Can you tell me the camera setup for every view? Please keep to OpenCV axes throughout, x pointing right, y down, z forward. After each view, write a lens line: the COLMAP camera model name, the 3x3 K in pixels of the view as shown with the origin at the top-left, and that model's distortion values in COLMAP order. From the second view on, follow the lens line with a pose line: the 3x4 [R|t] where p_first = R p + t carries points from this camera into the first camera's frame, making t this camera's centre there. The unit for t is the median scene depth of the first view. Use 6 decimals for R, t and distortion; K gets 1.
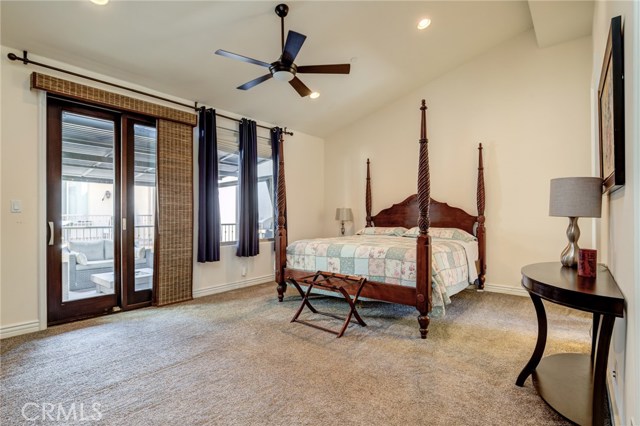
lens RADIAL K [[318.2, 0, 324.3], [0, 318.2, 215.4], [0, 0, 1]] dist [-0.004074, -0.000367]
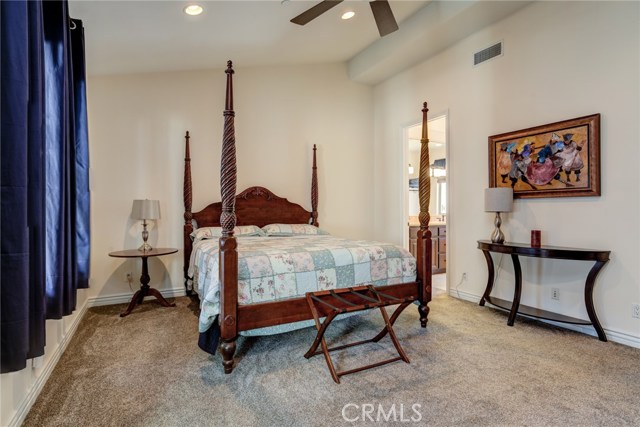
lens RADIAL K [[318.2, 0, 321.1], [0, 318.2, 211.1], [0, 0, 1]] dist [-0.004074, -0.000367]
pose [[0.386721, 0.001680, 0.922195, -0.643598], [0.000592, 0.999998, -0.002070, 0.001768], [-0.922196, 0.001346, 0.386719, 0.731519]]
